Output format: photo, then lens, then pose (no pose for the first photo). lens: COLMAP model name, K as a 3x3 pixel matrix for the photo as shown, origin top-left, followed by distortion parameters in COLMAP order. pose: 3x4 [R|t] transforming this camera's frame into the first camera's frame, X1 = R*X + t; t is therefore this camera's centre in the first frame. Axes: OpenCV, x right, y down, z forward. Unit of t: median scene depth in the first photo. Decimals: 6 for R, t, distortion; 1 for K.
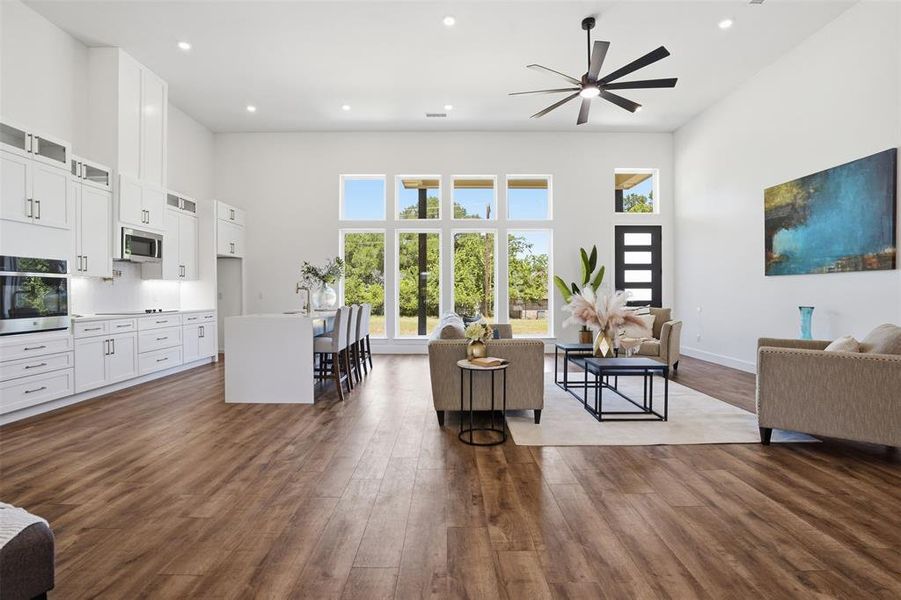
lens RADIAL K [[427.1, 0, 452.5], [0, 427.1, 292.2], [0, 0, 1]] dist [-0.044288, 0.018706]
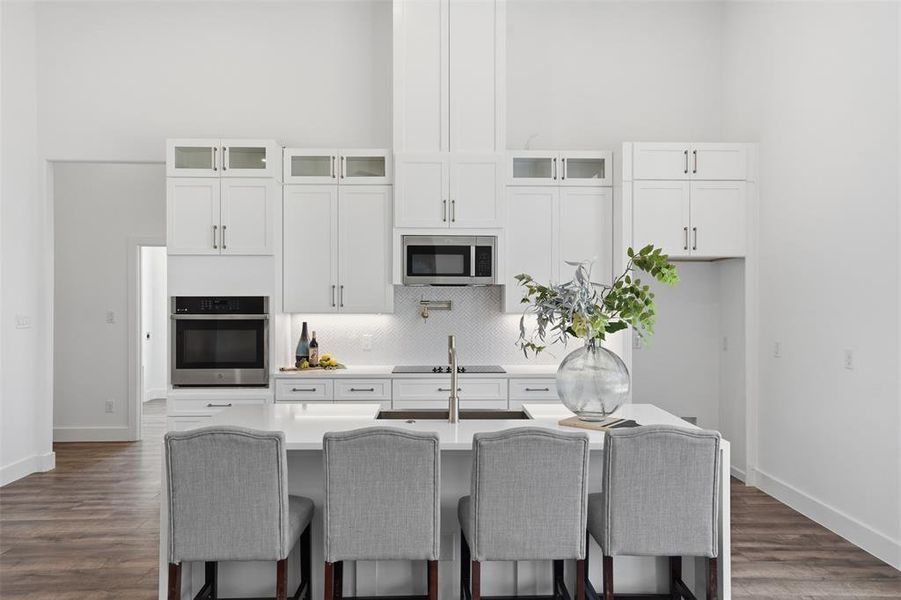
lens RADIAL K [[626.5, 0, 453.4], [0, 626.5, 298.5], [0, 0, 1]] dist [0.000120, -0.001444]
pose [[0.015771, 0.000548, -0.999875, 0.168687], [-0.003692, 0.999993, 0.000490, -0.055165], [0.999869, 0.003684, 0.015773, 0.999380]]
